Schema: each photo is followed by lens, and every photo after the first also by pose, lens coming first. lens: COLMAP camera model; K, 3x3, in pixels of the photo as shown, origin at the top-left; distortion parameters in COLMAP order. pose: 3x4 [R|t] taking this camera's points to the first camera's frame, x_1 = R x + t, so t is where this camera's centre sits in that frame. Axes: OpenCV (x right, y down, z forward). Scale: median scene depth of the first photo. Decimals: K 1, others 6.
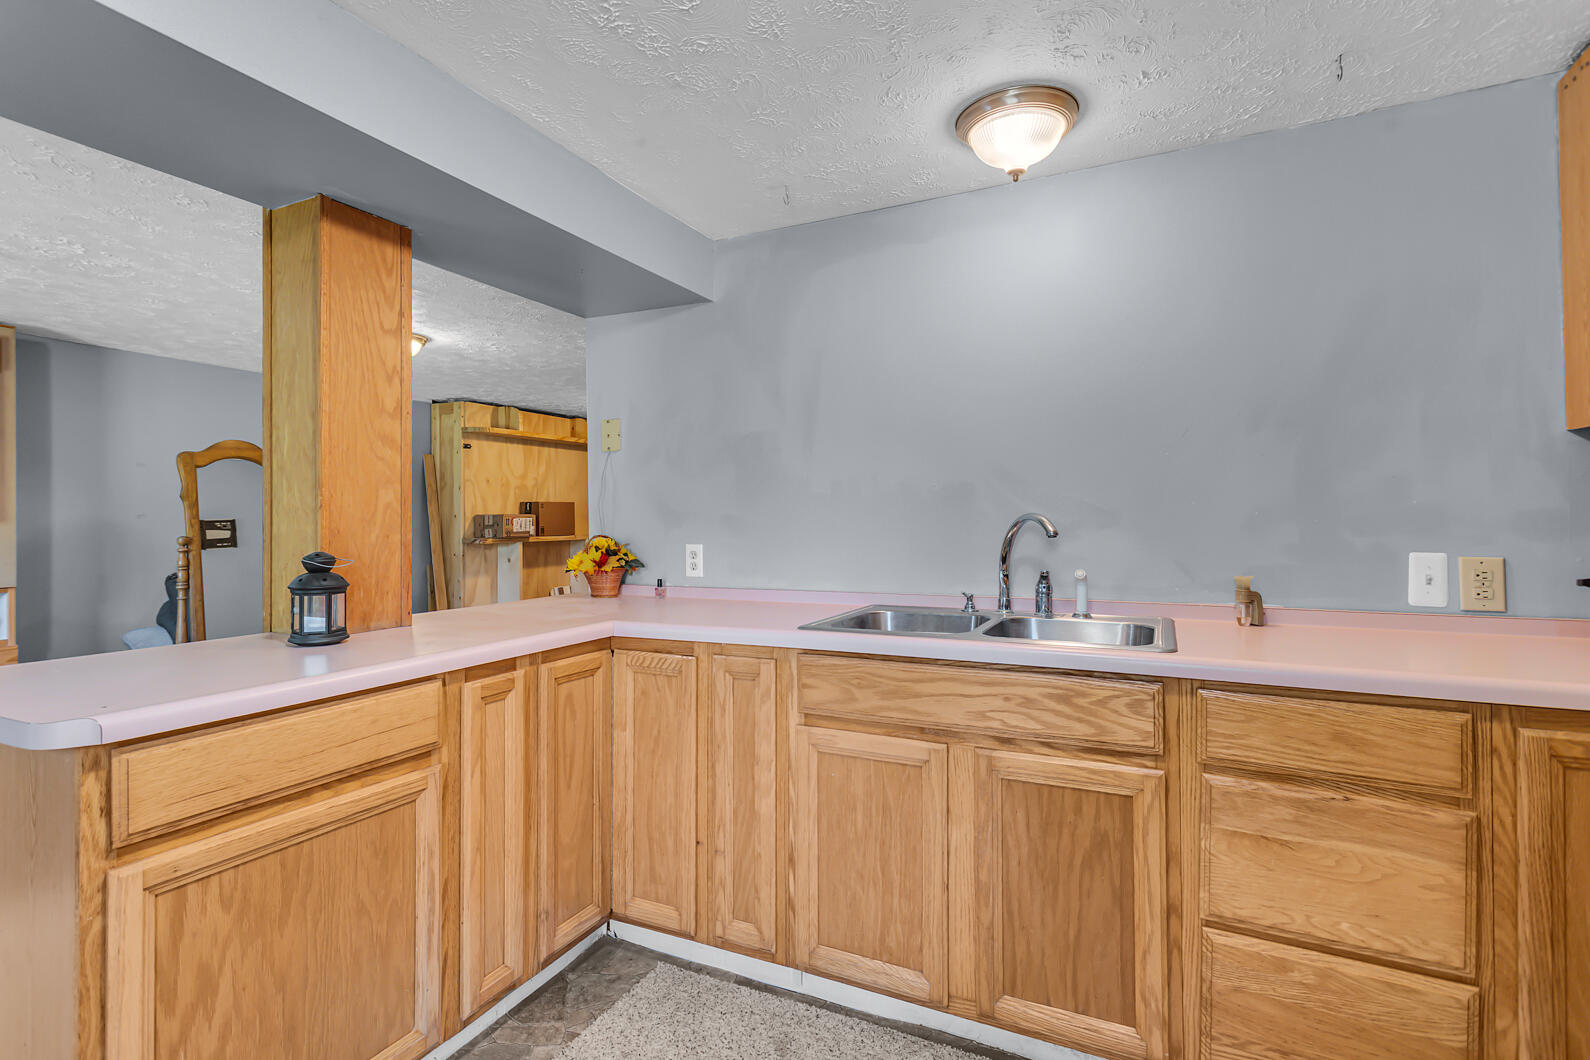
lens RADIAL K [[760.8, 0, 794.4], [0, 760.8, 525.0], [0, 0, 1]] dist [0.005068, 0.001086]
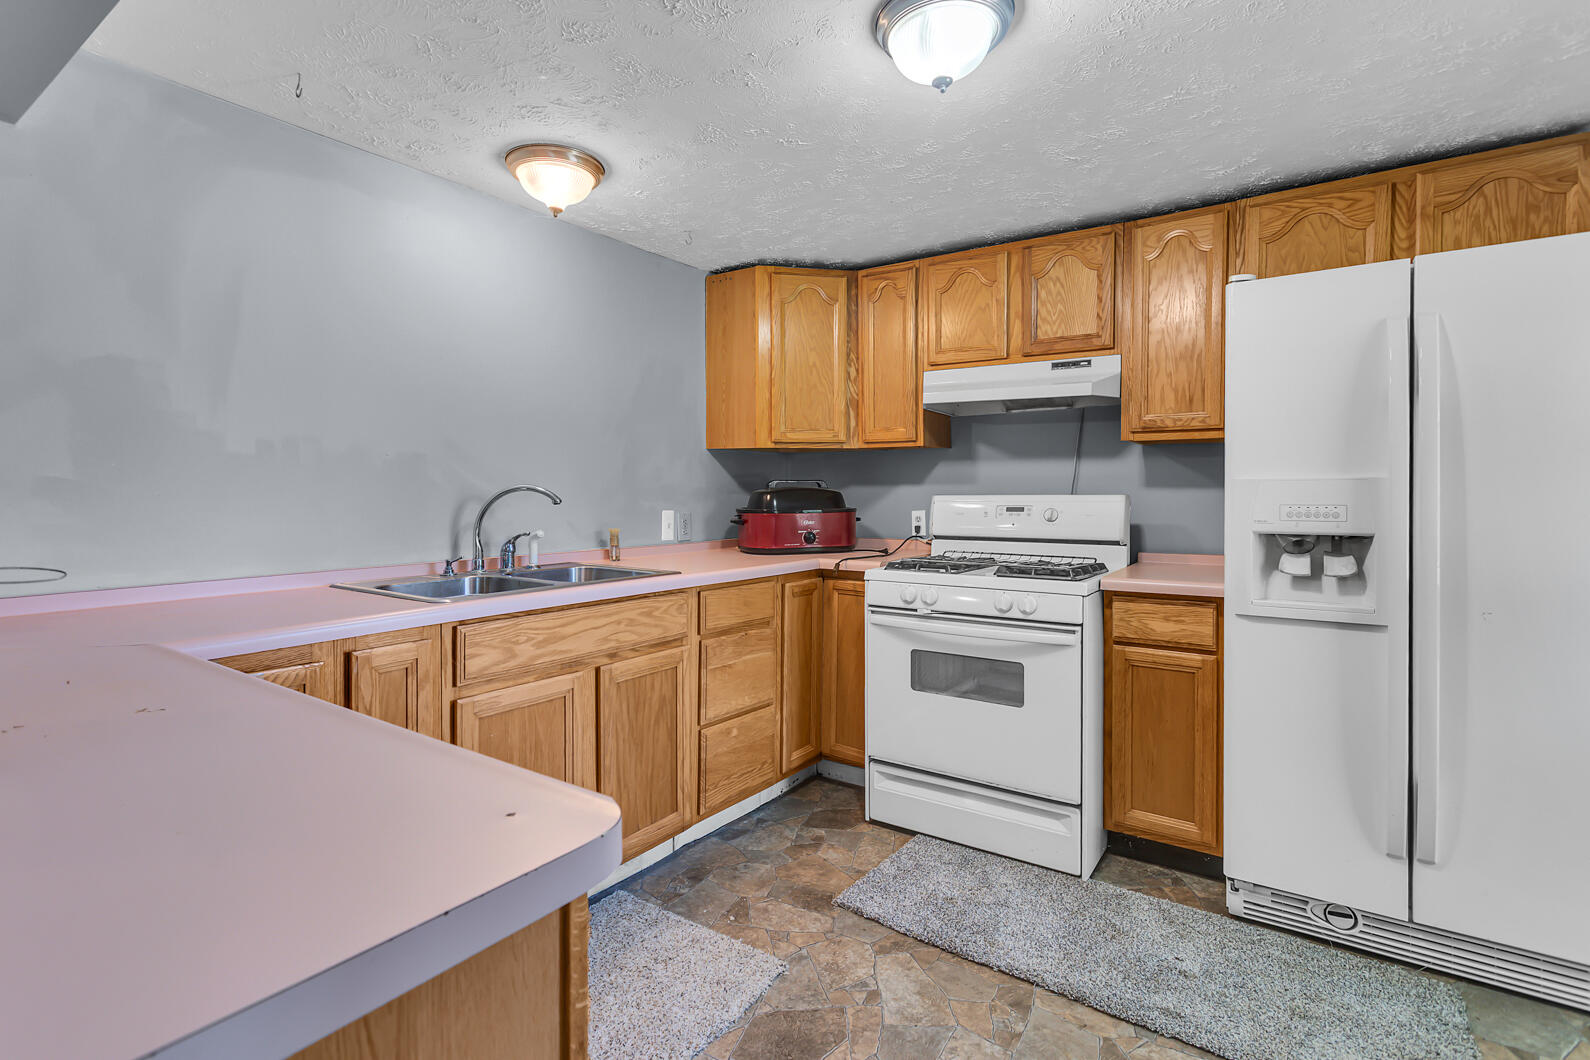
lens RADIAL K [[760.8, 0, 798.7], [0, 760.8, 499.6], [0, 0, 1]] dist [0.005068, 0.001086]
pose [[0.153723, -0.004978, 0.988101, -0.963636], [-0.004062, 0.999976, 0.005670, -0.000054], [-0.988106, -0.004885, 0.153699, 0.456014]]
